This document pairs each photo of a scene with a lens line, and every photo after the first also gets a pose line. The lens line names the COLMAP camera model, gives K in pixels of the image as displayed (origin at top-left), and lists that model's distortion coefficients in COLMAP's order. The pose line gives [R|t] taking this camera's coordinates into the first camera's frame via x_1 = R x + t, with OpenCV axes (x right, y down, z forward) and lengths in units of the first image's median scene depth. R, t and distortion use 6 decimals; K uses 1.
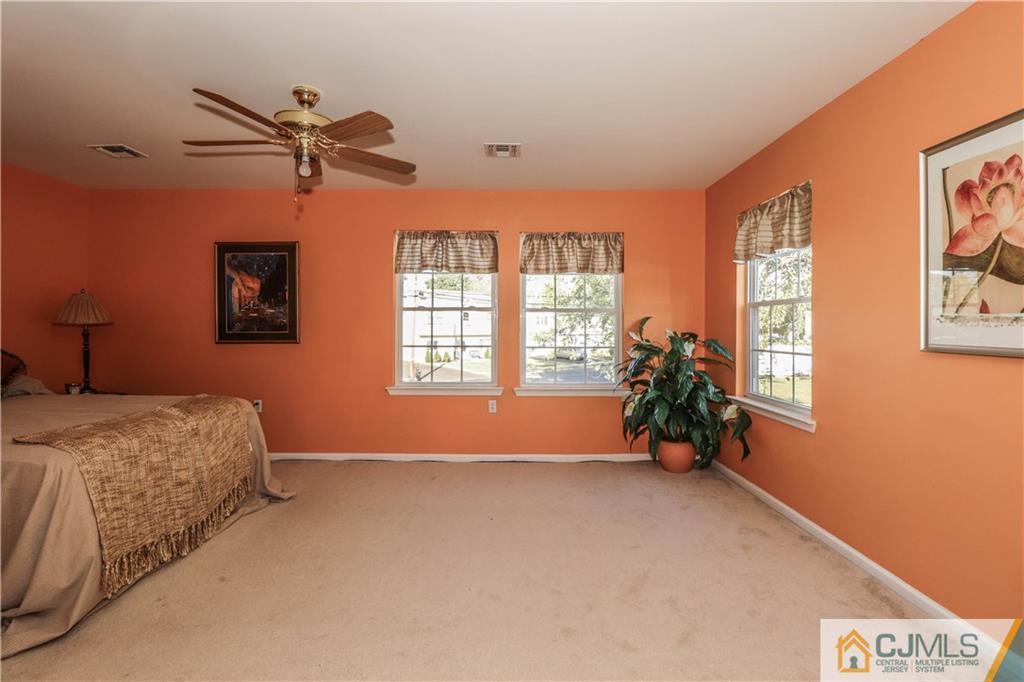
lens RADIAL K [[488.0, 0, 510.8], [0, 488.0, 334.4], [0, 0, 1]] dist [-0.002129, -0.012565]
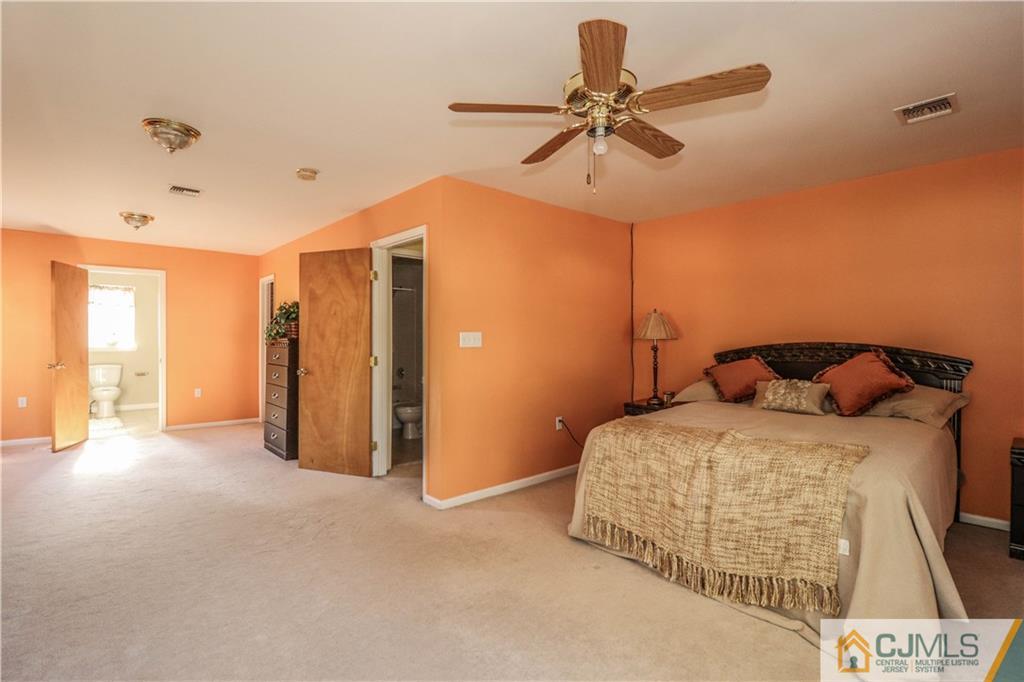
lens RADIAL K [[488.0, 0, 510.8], [0, 488.0, 334.4], [0, 0, 1]] dist [-0.002129, -0.012565]
pose [[-0.751210, -0.003302, -0.660055, 0.217574], [-0.007871, 0.999961, 0.003956, -0.035997], [0.660017, 0.008167, -0.751207, 1.589443]]
